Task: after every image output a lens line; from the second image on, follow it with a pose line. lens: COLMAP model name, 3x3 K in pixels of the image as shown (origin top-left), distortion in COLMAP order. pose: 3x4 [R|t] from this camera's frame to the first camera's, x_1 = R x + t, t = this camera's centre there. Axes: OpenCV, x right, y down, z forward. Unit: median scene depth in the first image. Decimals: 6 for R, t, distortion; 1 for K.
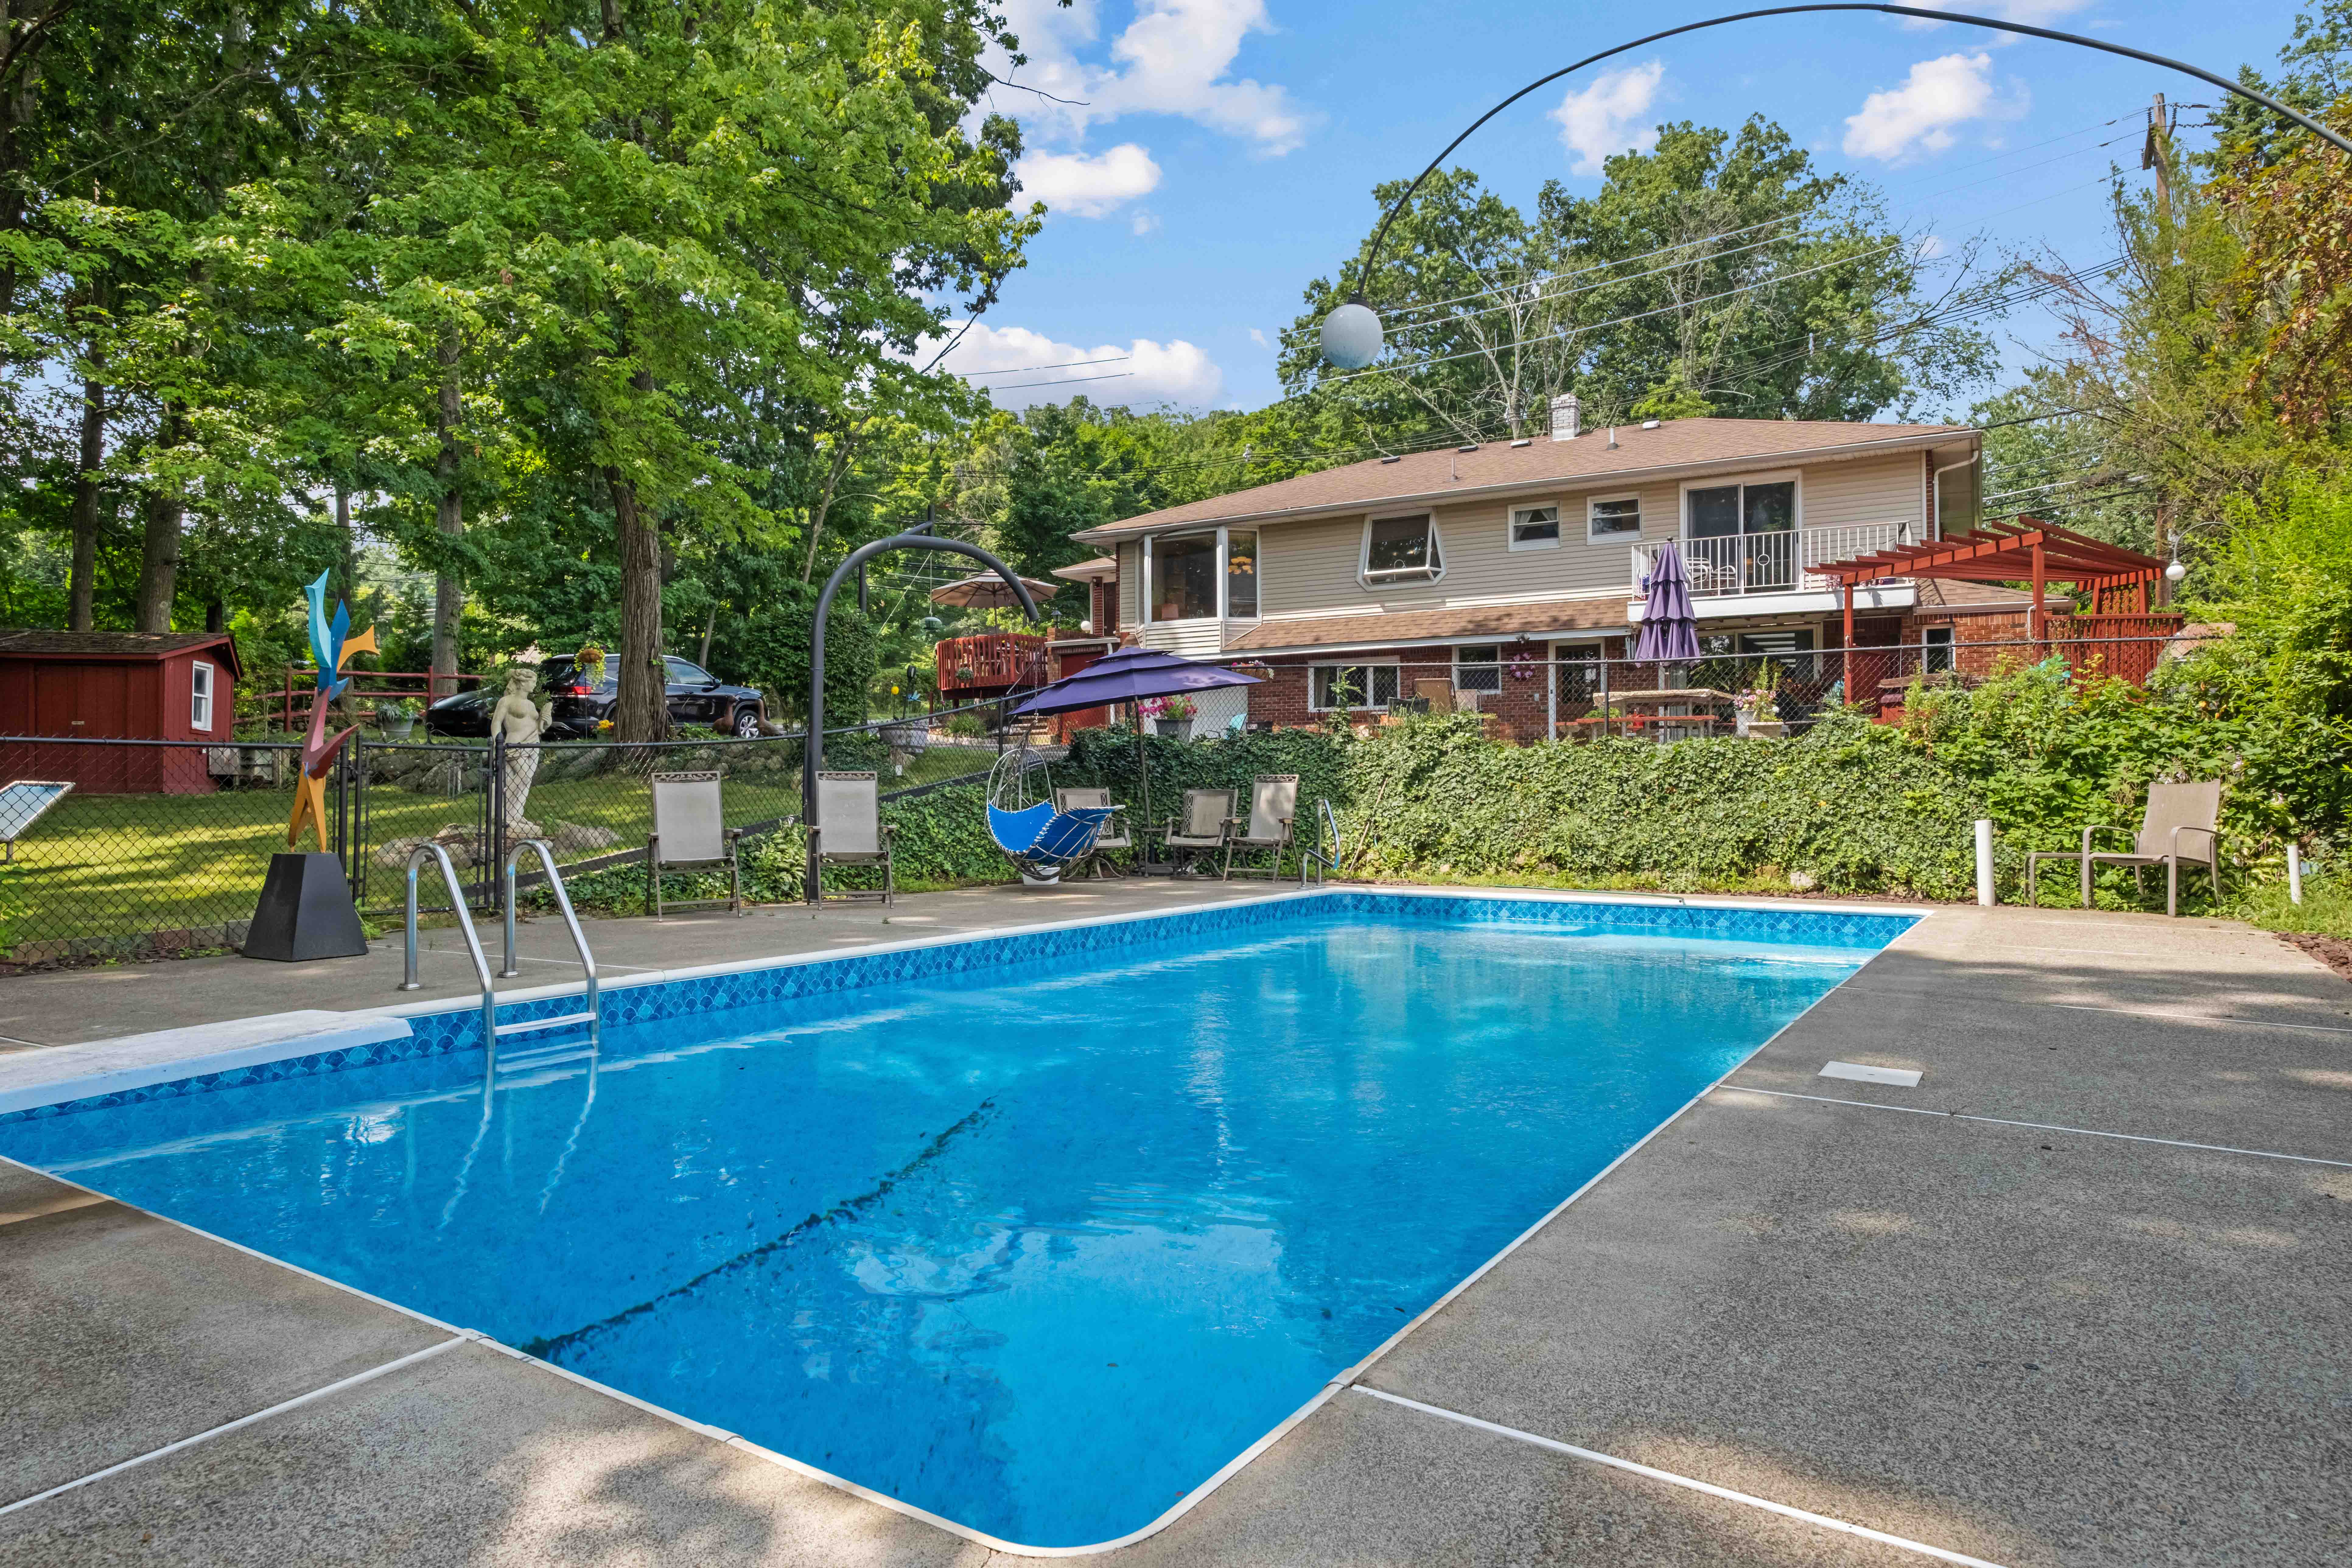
lens RADIAL K [[1353.3, 0, 1168.2], [0, 1353.3, 768.5], [0, 0, 1]] dist [0.003439, 0.000120]
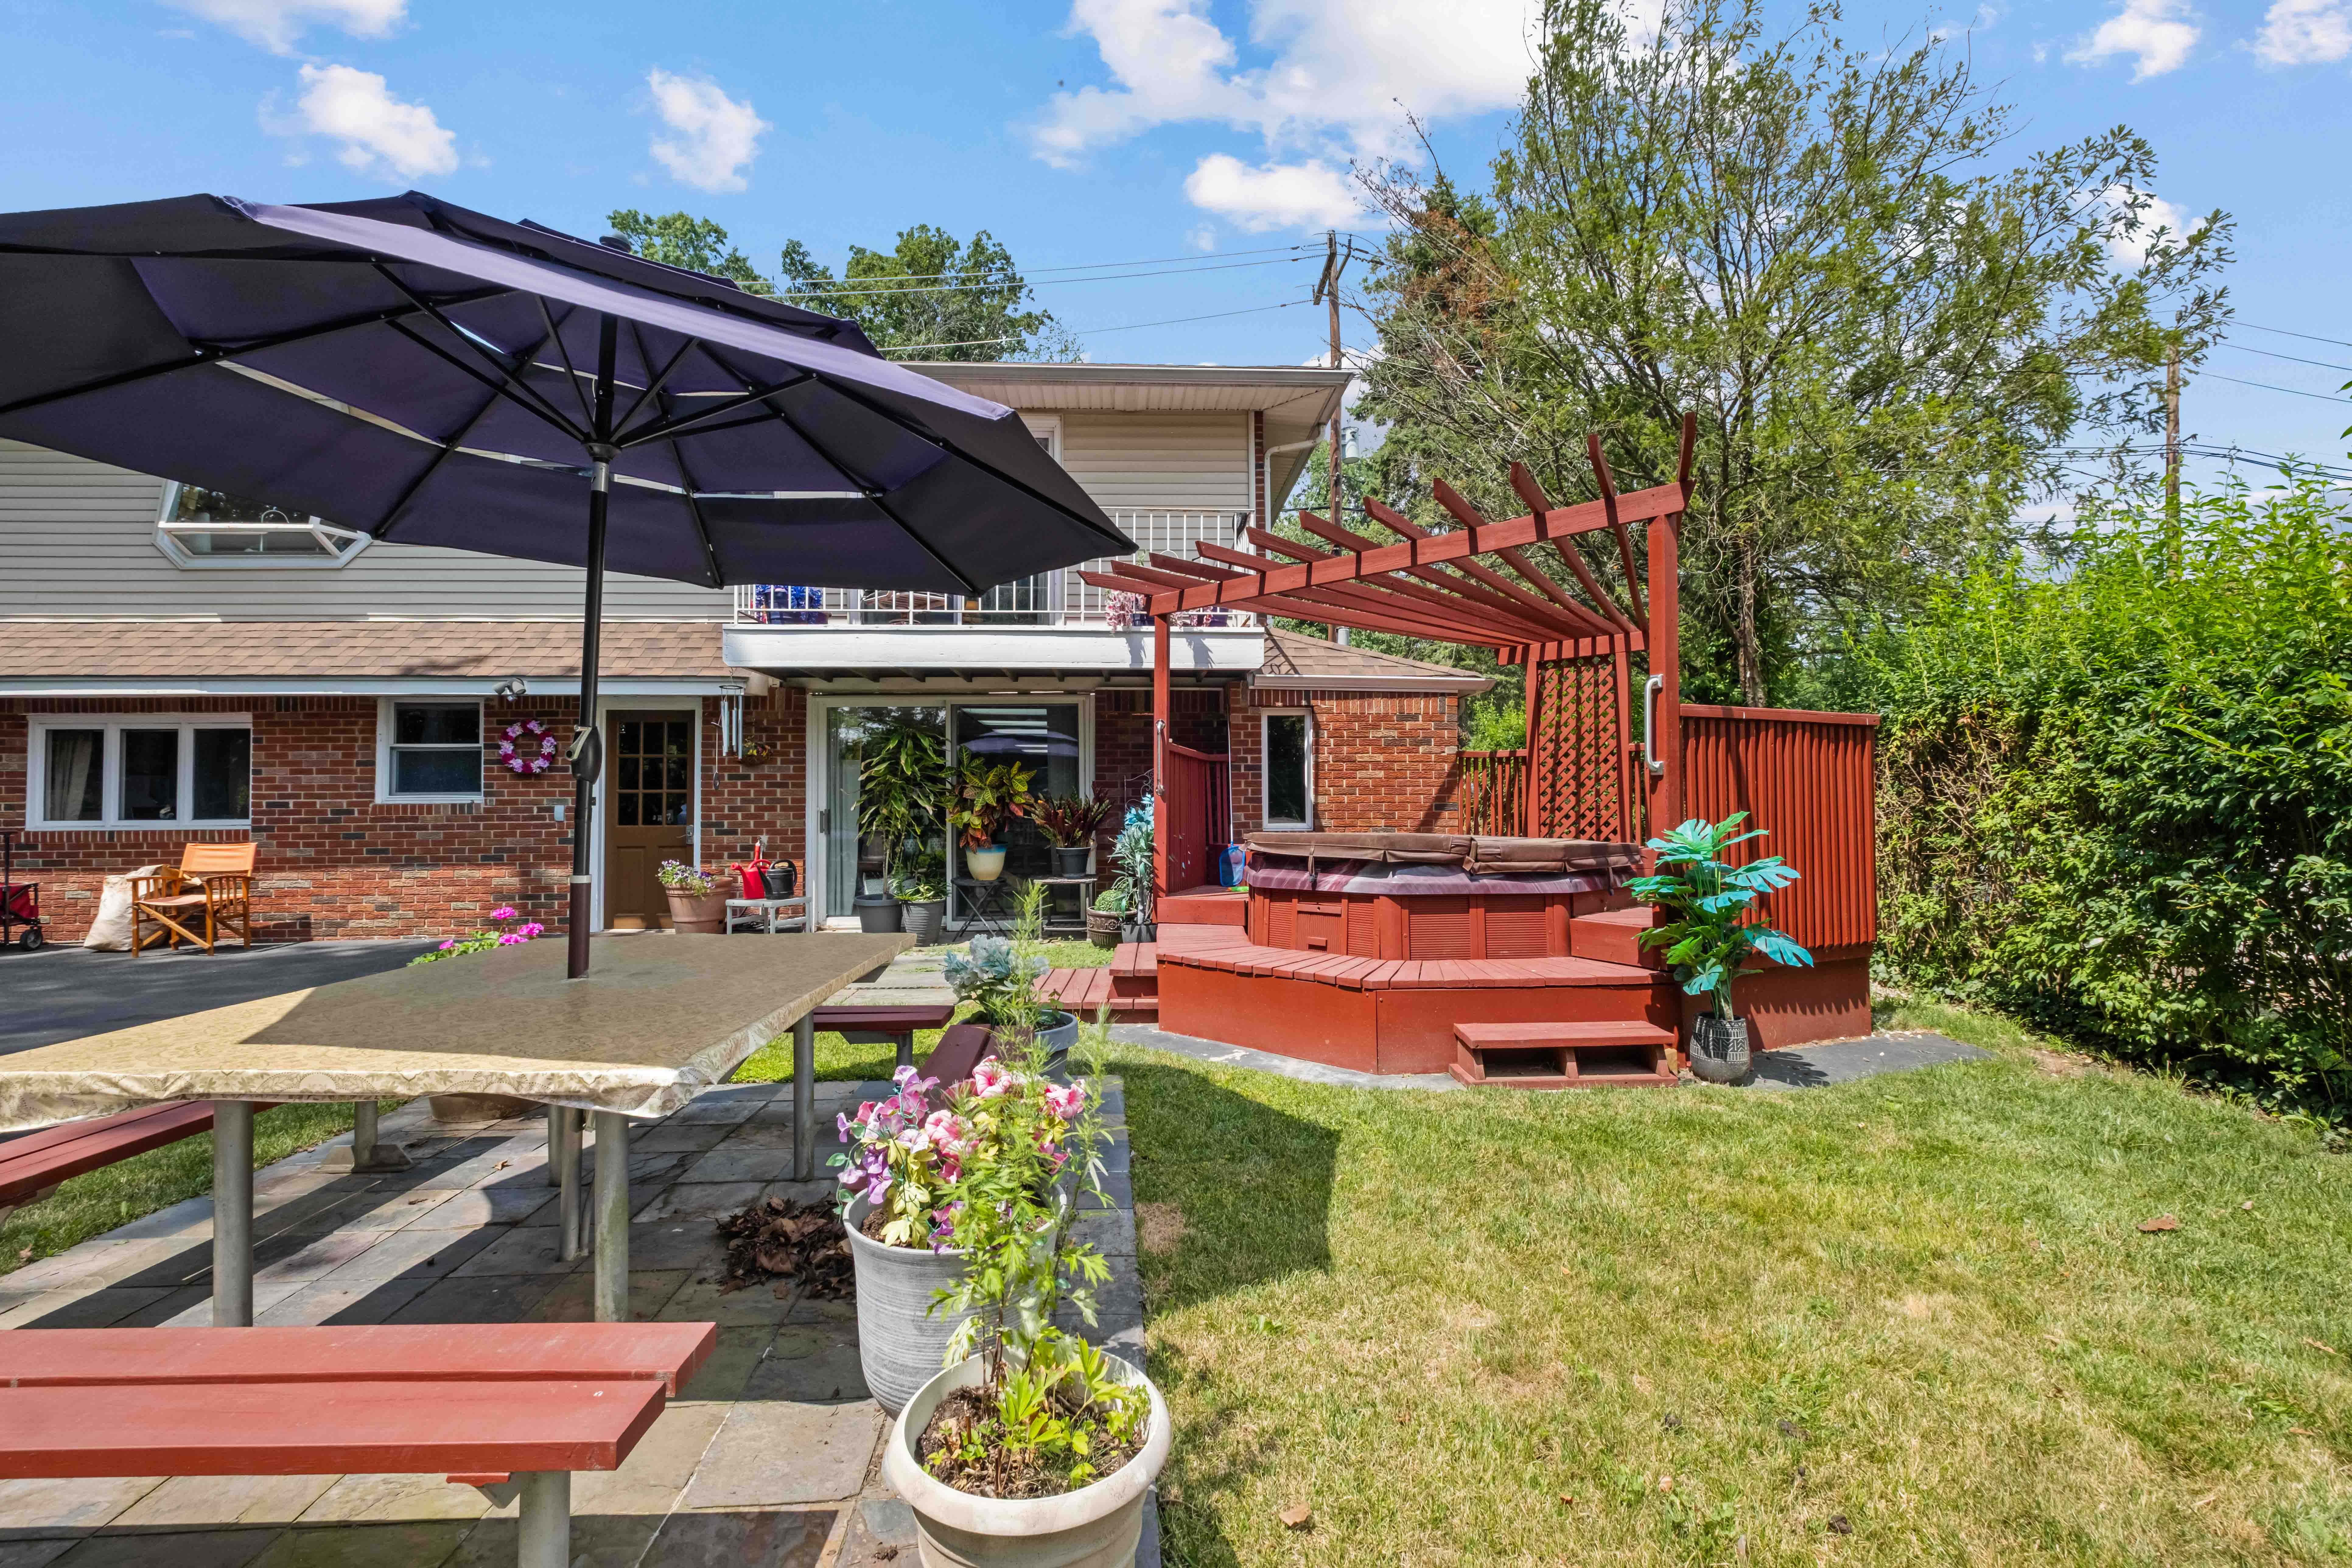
lens RADIAL K [[1025.1, 0, 1161.8], [0, 1025.1, 781.9], [0, 0, 1]] dist [0.000917, 0.000174]
pose [[0.832574, 0.009554, 0.553832, 0.258730], [-0.004308, 0.999933, -0.010772, -0.063145], [-0.553897, 0.006582, 0.832559, 0.600308]]
